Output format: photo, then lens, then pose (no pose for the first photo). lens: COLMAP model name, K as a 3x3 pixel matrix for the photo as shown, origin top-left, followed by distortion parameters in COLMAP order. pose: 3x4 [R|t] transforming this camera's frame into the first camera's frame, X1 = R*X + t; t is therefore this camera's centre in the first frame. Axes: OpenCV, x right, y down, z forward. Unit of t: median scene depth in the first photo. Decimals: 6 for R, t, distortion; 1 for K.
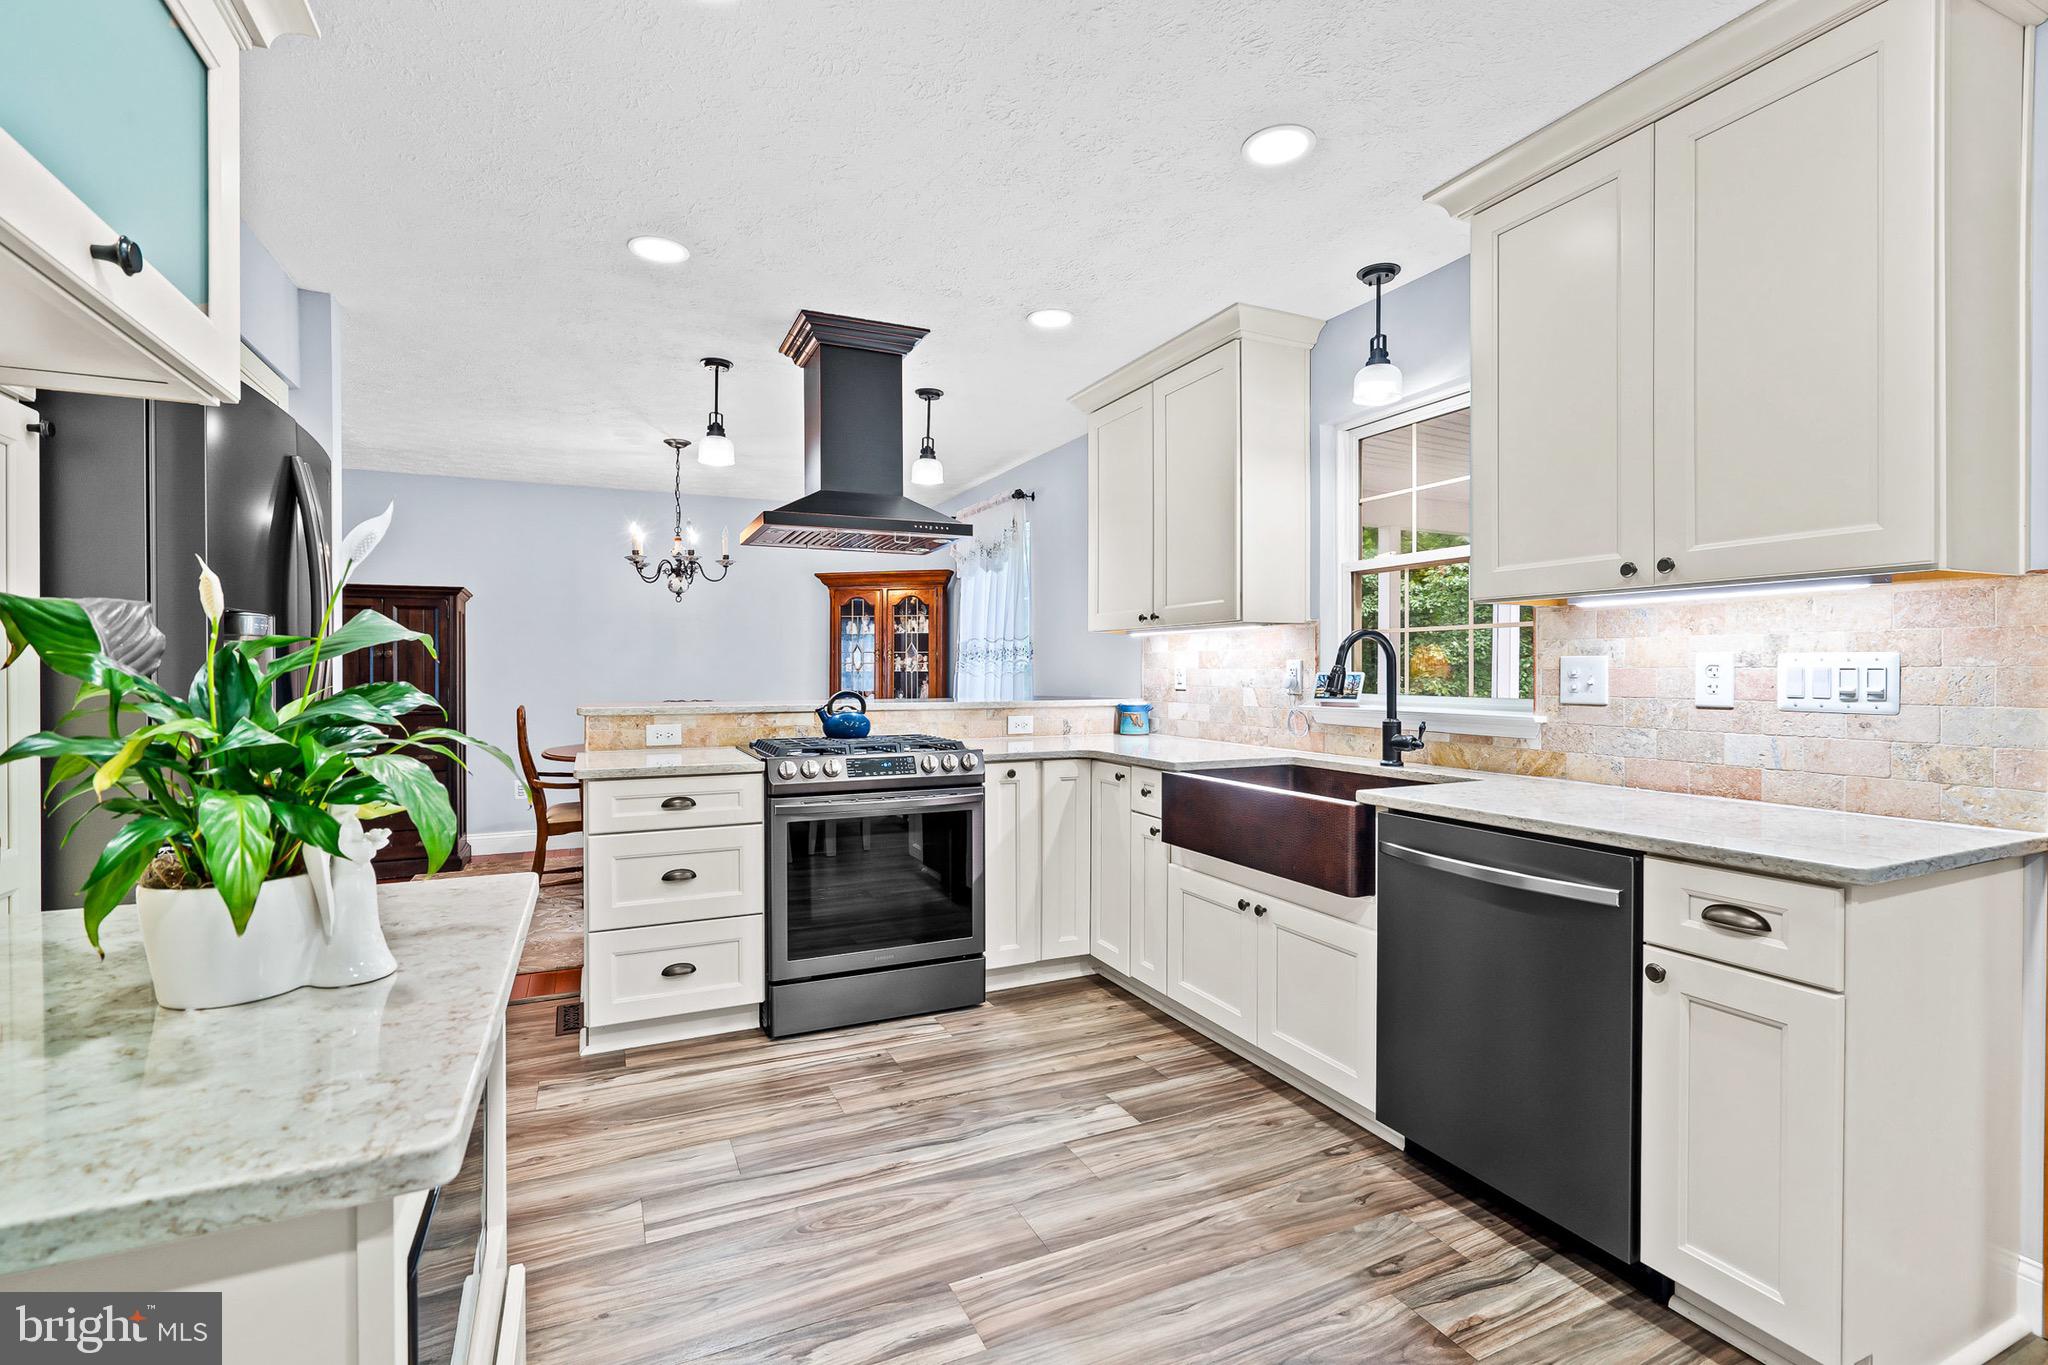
lens RADIAL K [[935.6, 0, 1025.8], [0, 935.6, 682.6], [0, 0, 1]] dist [-0.031159, 0.003553]
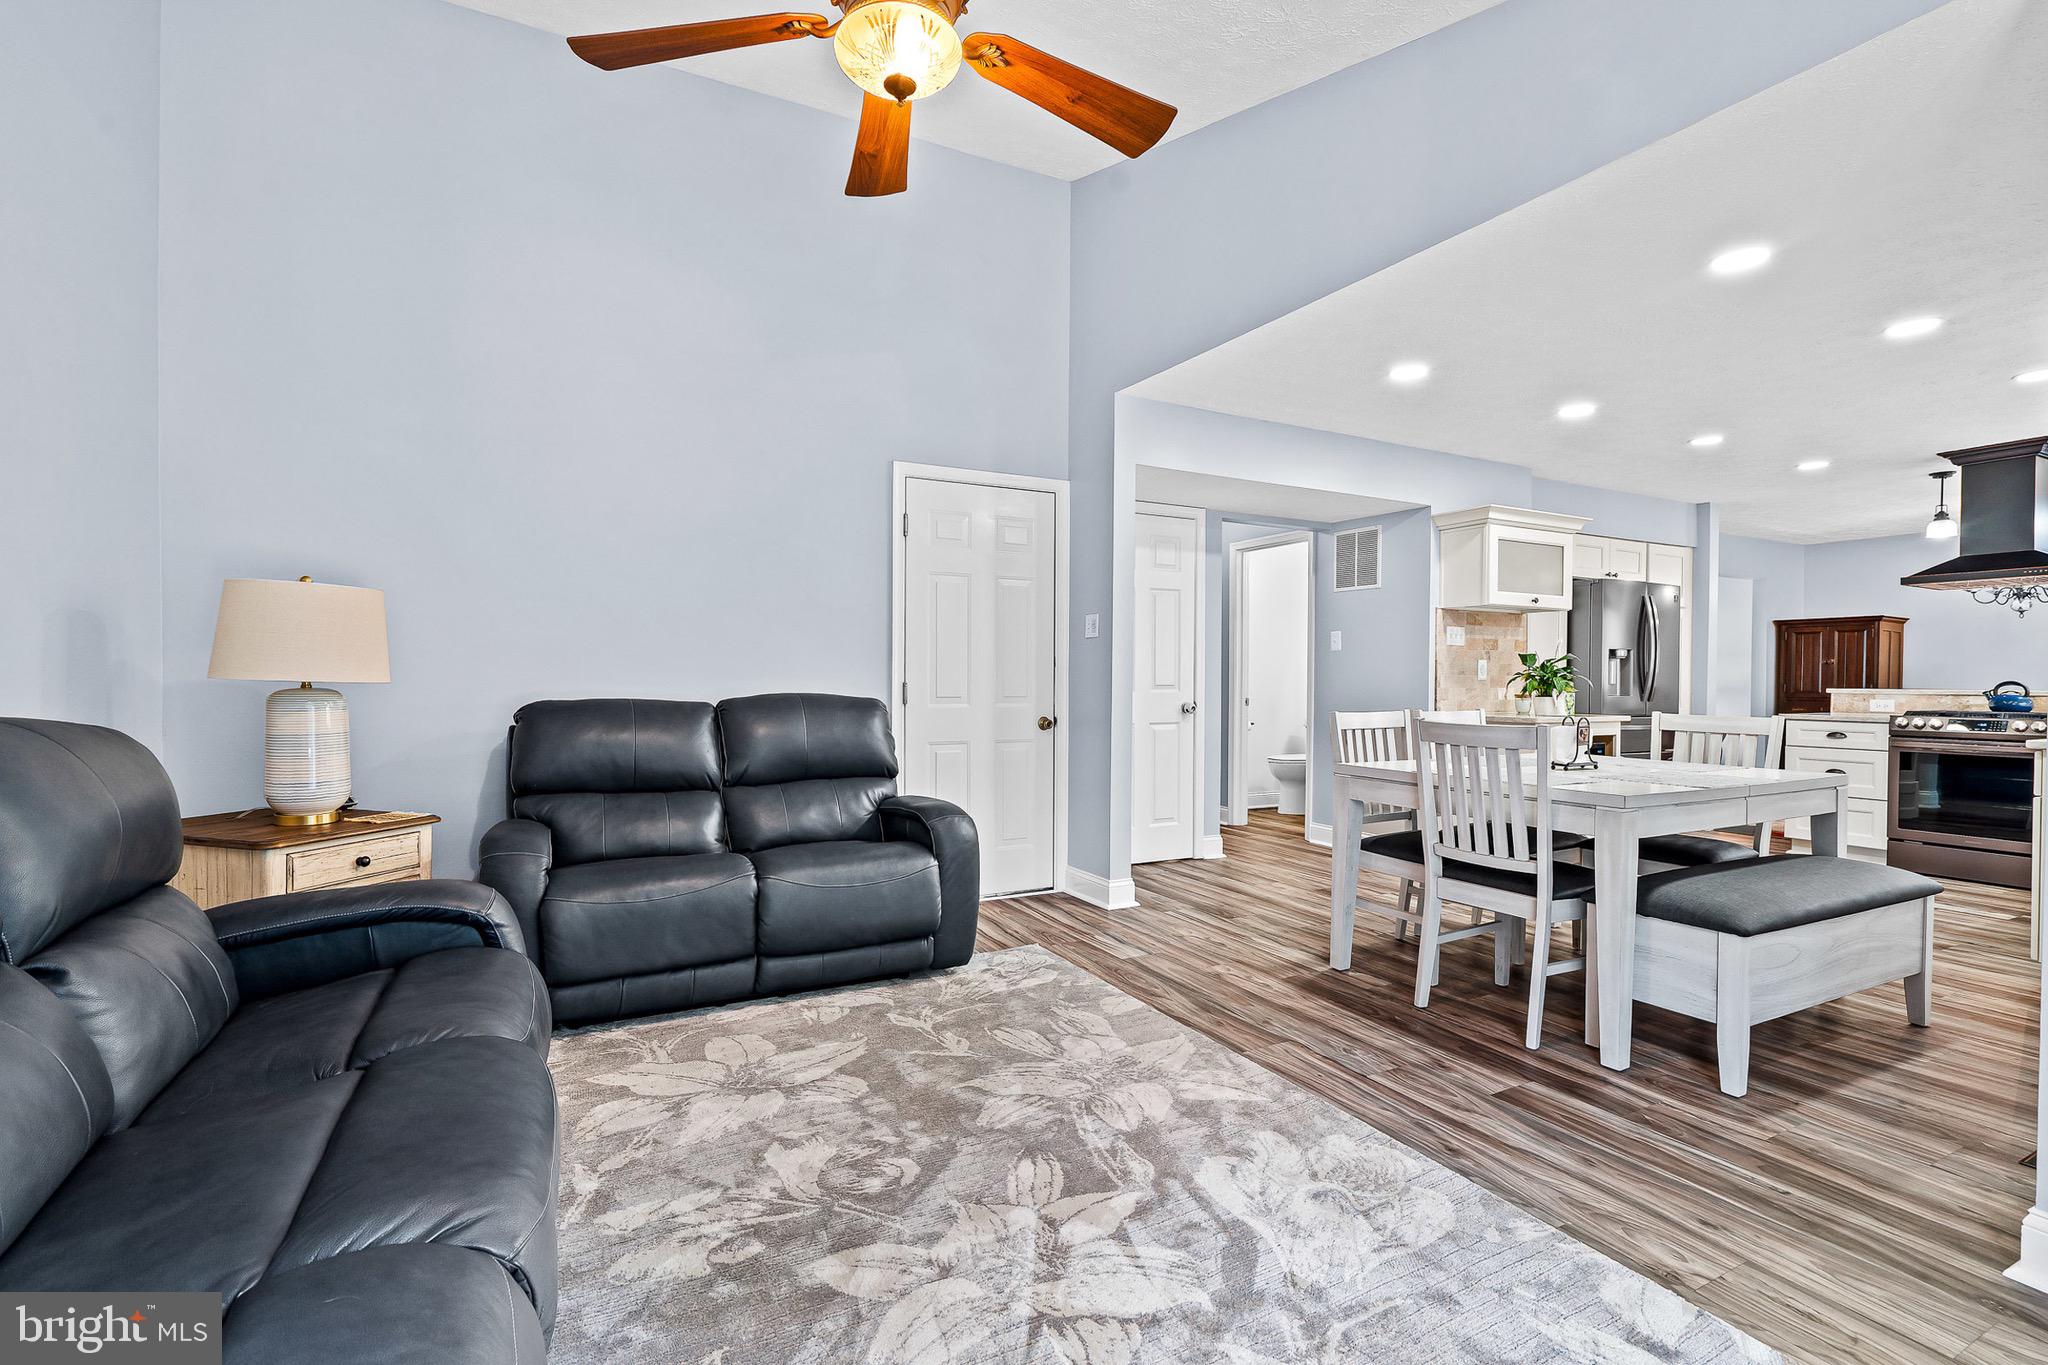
lens RADIAL K [[935.6, 0, 1025.2], [0, 935.6, 687.8], [0, 0, 1]] dist [-0.031159, 0.003553]
pose [[0.032953, 0.008745, -0.999419, 1.444017], [-0.012916, 0.999882, 0.008323, 0.033938], [0.999373, 0.012635, 0.033062, -0.751160]]
